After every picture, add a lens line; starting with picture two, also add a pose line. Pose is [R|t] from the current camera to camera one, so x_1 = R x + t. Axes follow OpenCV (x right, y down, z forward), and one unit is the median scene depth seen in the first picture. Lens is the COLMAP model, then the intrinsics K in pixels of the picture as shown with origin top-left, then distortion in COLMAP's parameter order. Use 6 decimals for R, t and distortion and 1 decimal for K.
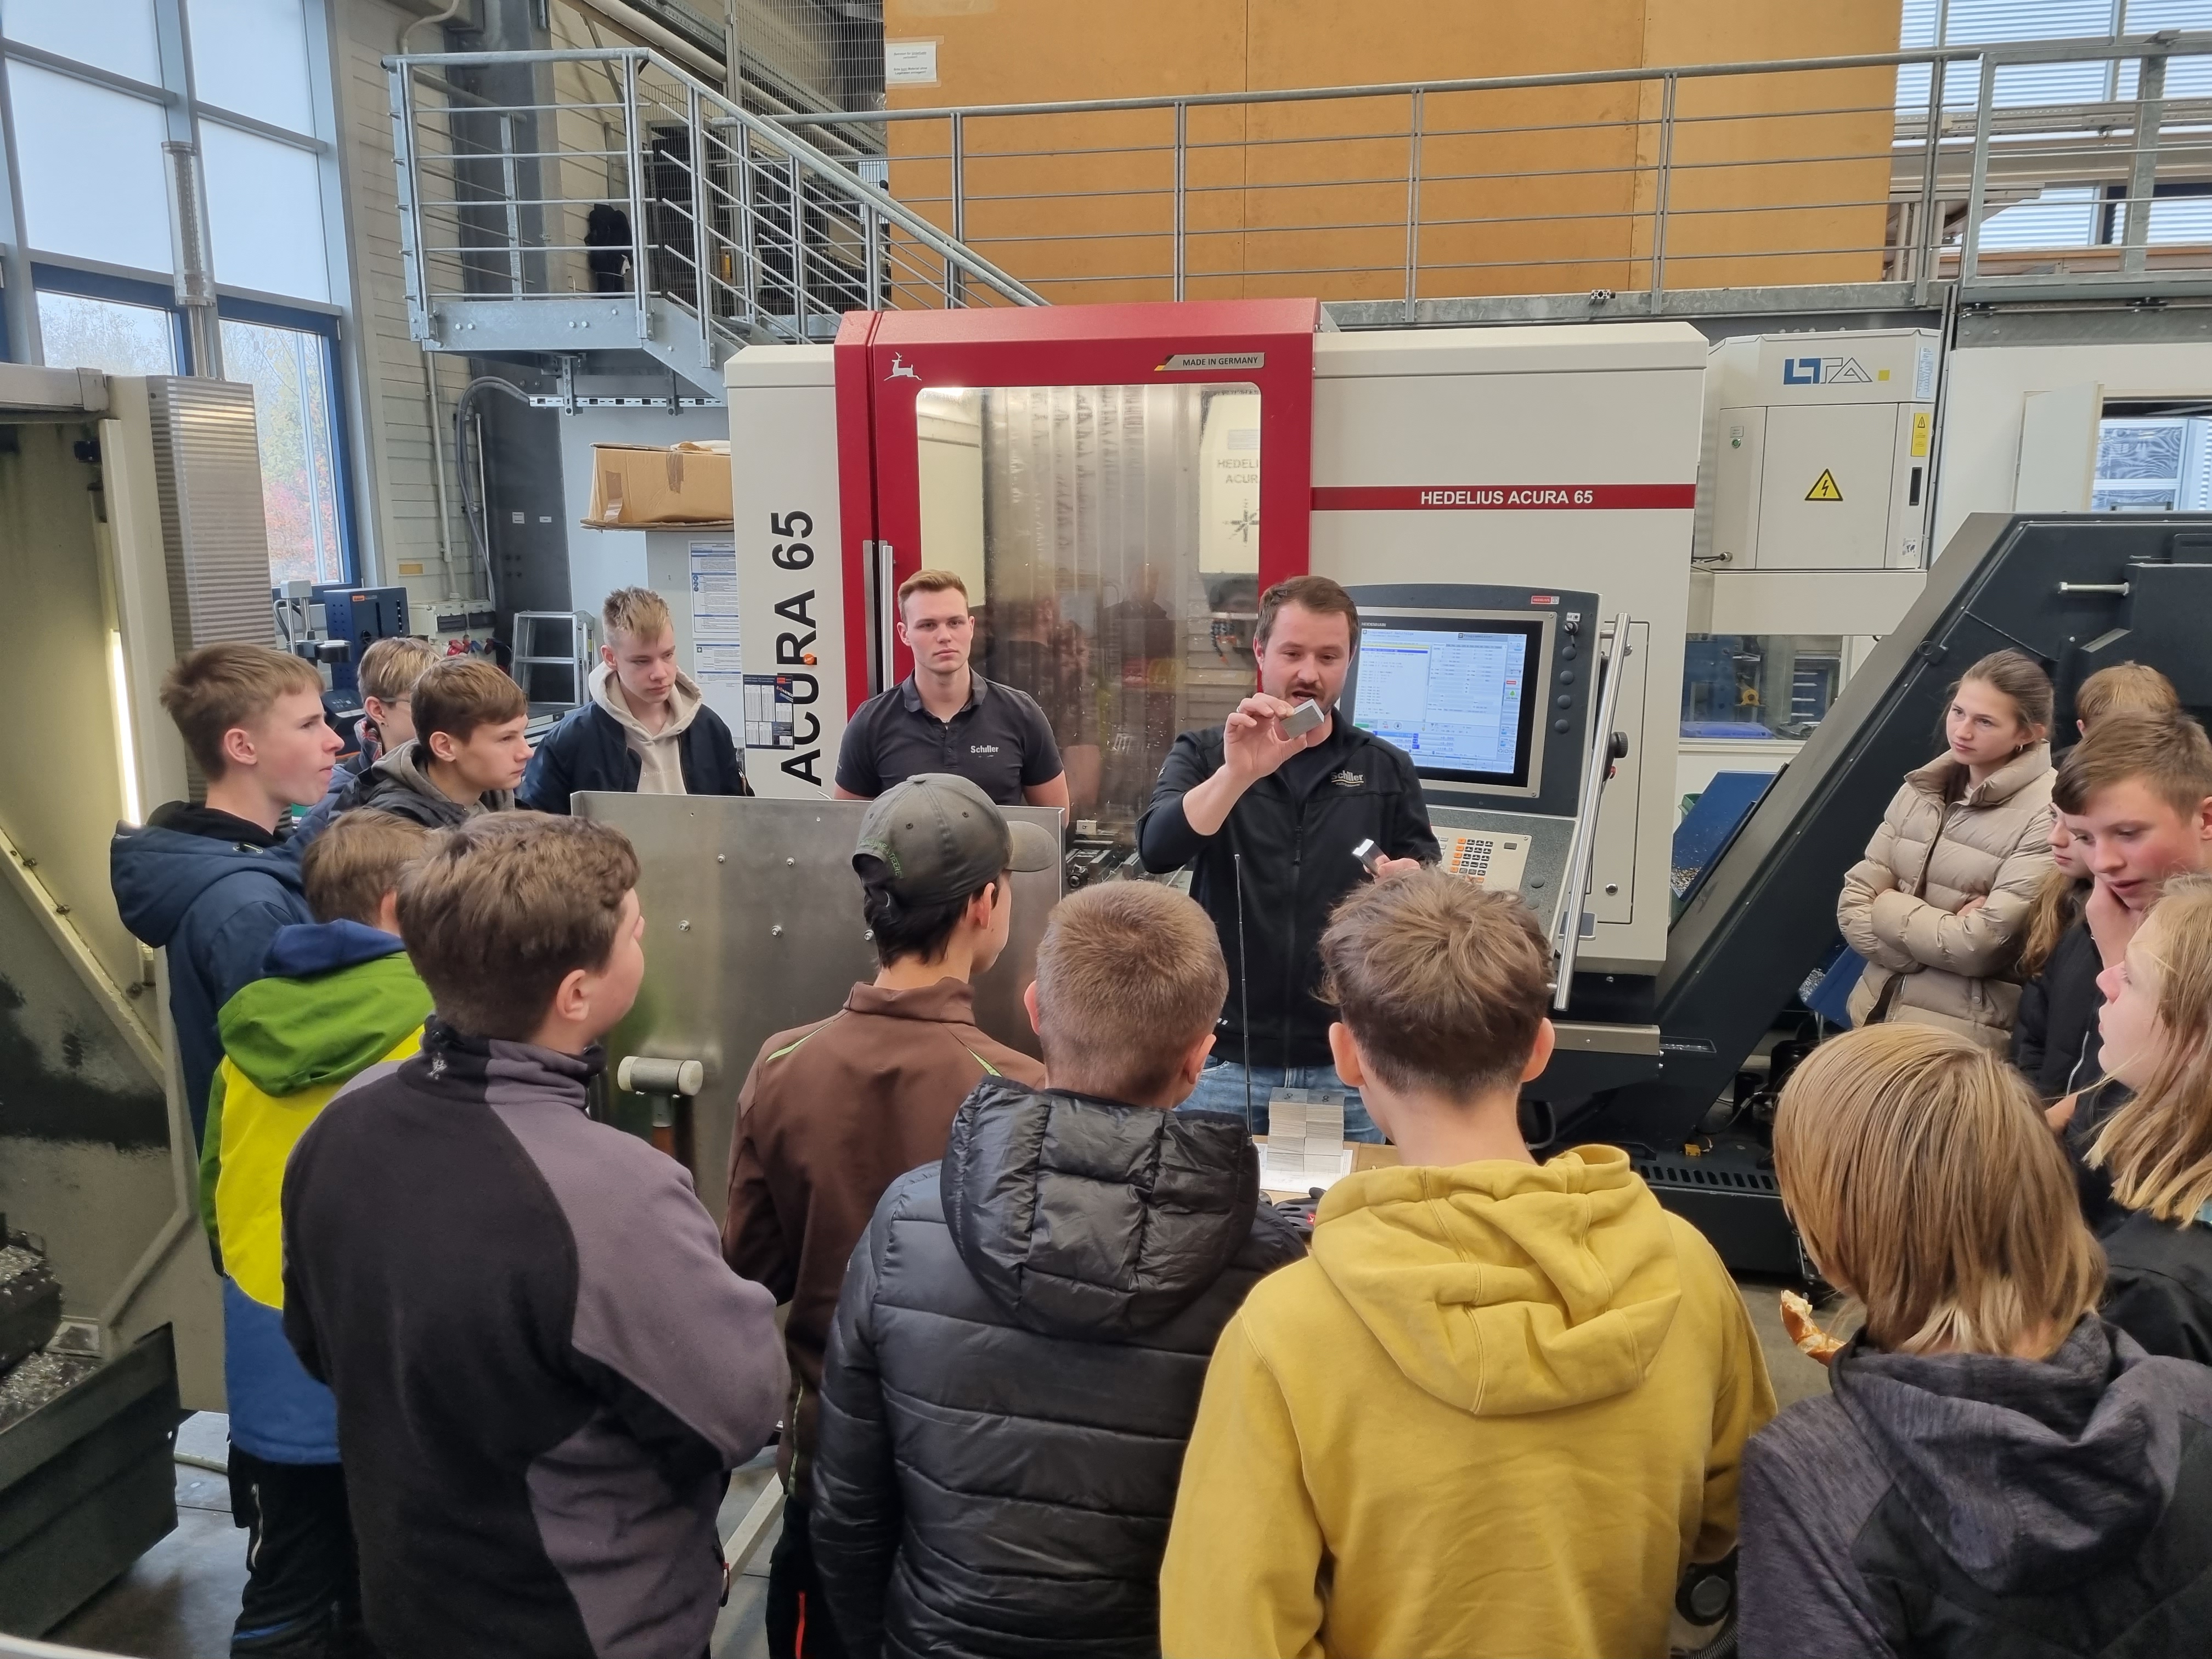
lens RADIAL K [[1649.1, 0, 1106.0], [0, 1649.1, 829.5], [0, 0, 1]] dist [-0.004711, -0.001446]
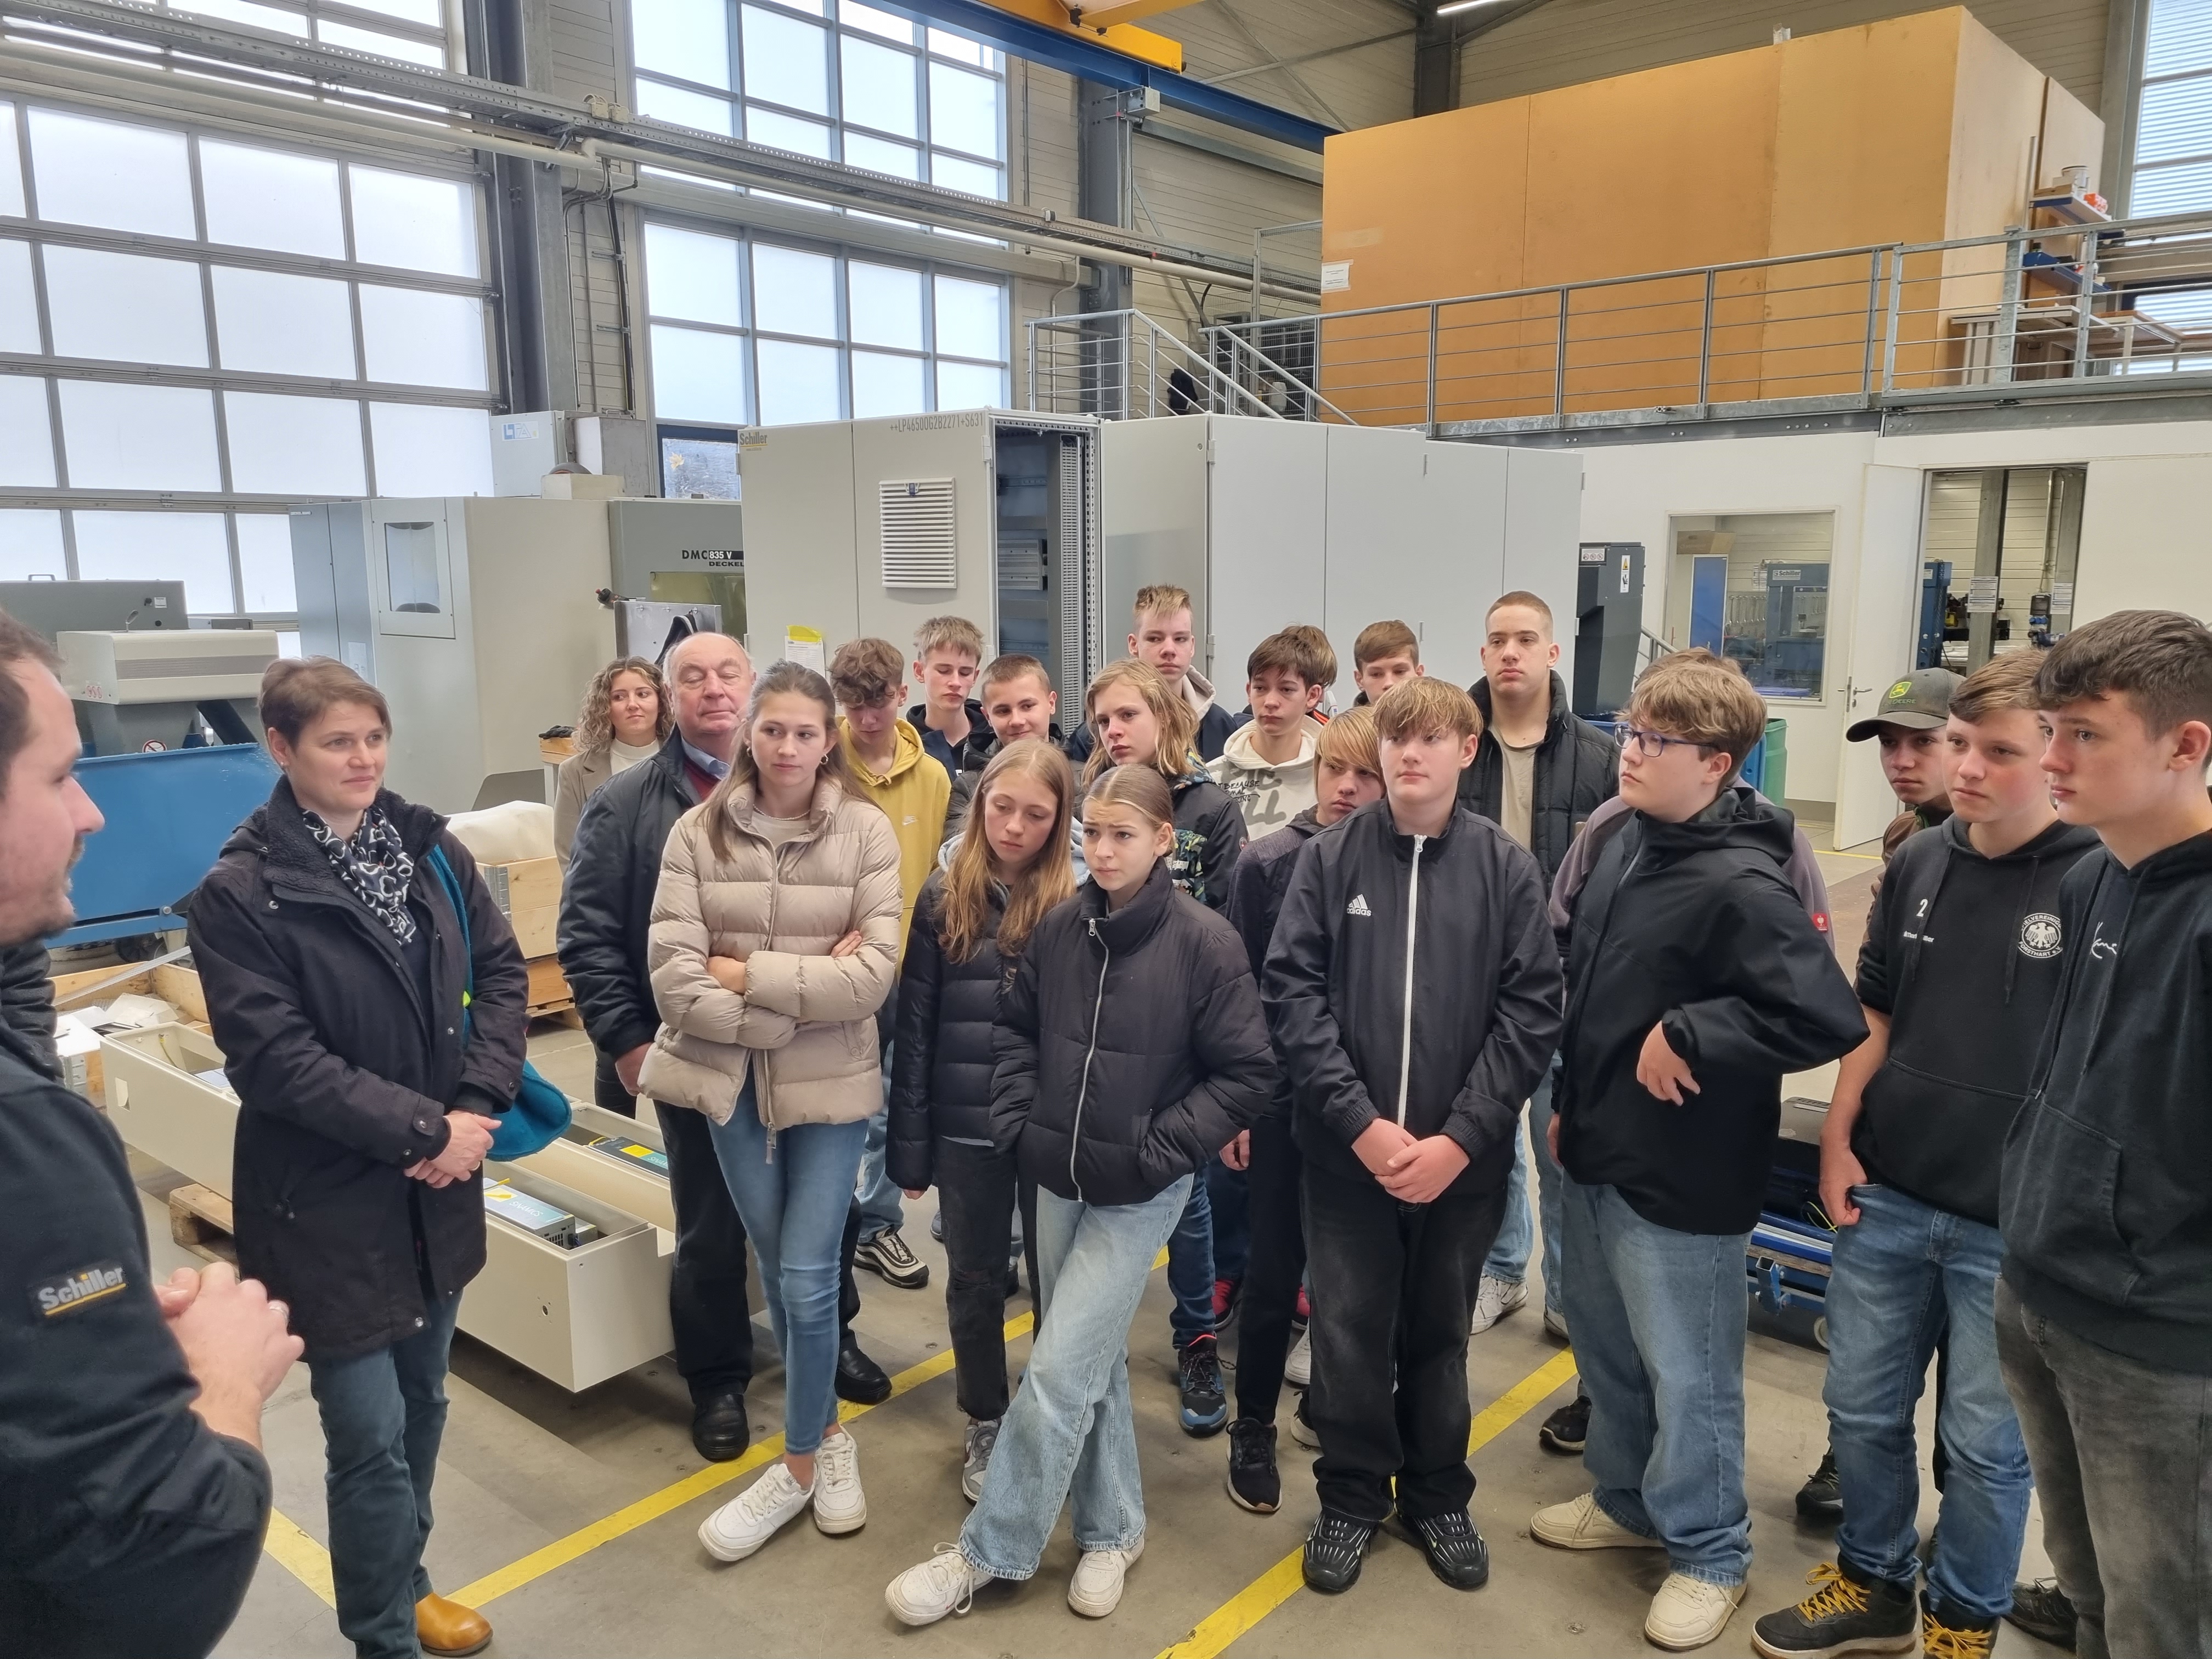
lens RADIAL K [[1649.1, 0, 1106.0], [0, 1649.1, 829.5], [0, 0, 1]] dist [-0.004711, -0.001446]
pose [[0.878144, 0.080175, -0.471630, 0.614377], [-0.088620, 0.996056, 0.004321, 0.134447], [0.470117, 0.038002, 0.881786, -0.690119]]
